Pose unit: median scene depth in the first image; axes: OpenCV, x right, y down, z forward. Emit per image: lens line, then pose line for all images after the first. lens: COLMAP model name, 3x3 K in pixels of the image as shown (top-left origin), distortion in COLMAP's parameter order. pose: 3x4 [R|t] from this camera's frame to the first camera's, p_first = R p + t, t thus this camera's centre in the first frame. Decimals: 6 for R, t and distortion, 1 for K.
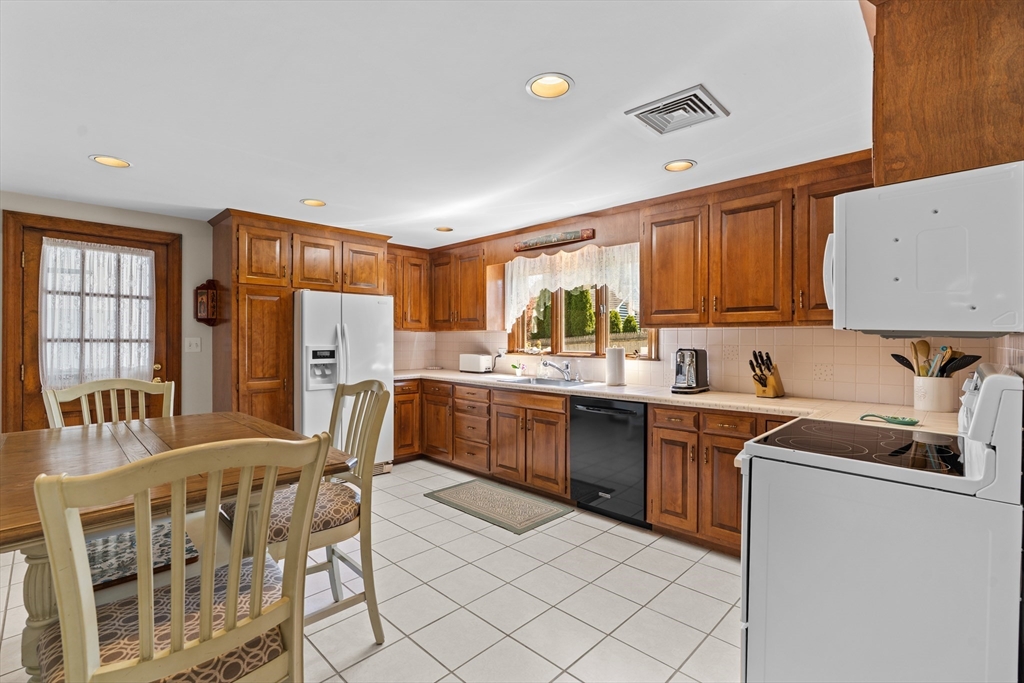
lens RADIAL K [[460.7, 0, 510.8], [0, 460.7, 336.2], [0, 0, 1]] dist [-0.002826, 0.001245]
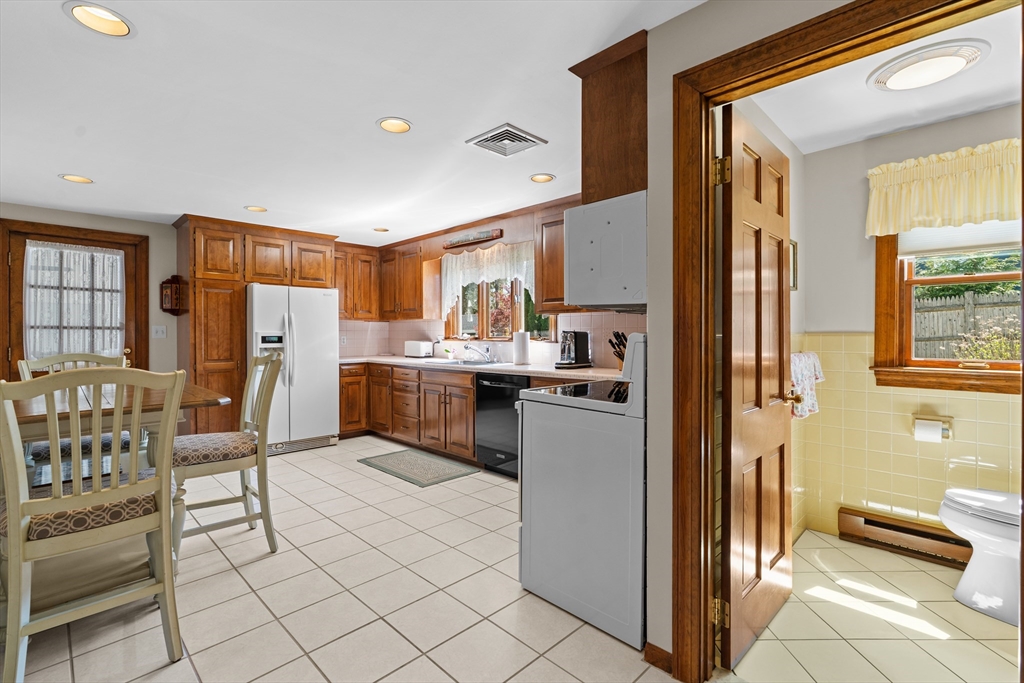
lens RADIAL K [[464.3, 0, 511.2], [0, 464.3, 333.4], [0, 0, 1]] dist [-0.002410, 0.000659]
pose [[0.999957, -0.004991, -0.007808, 0.208692], [0.005013, 0.999984, 0.002692, 0.025054], [0.007794, -0.002731, 0.999966, -0.160203]]
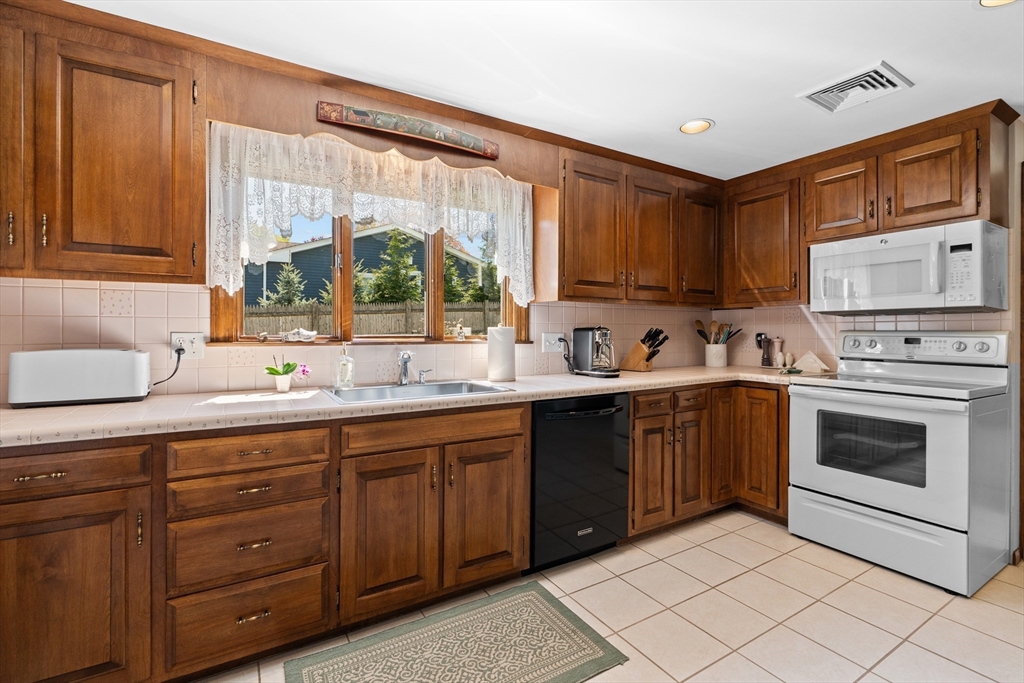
lens RADIAL K [[464.3, 0, 511.2], [0, 464.3, 333.4], [0, 0, 1]] dist [-0.002410, 0.000659]
pose [[0.252345, -0.006181, 0.967618, -0.447317], [-0.004592, 0.999961, 0.007586, 0.028919], [-0.967627, -0.006358, 0.252306, 0.800282]]
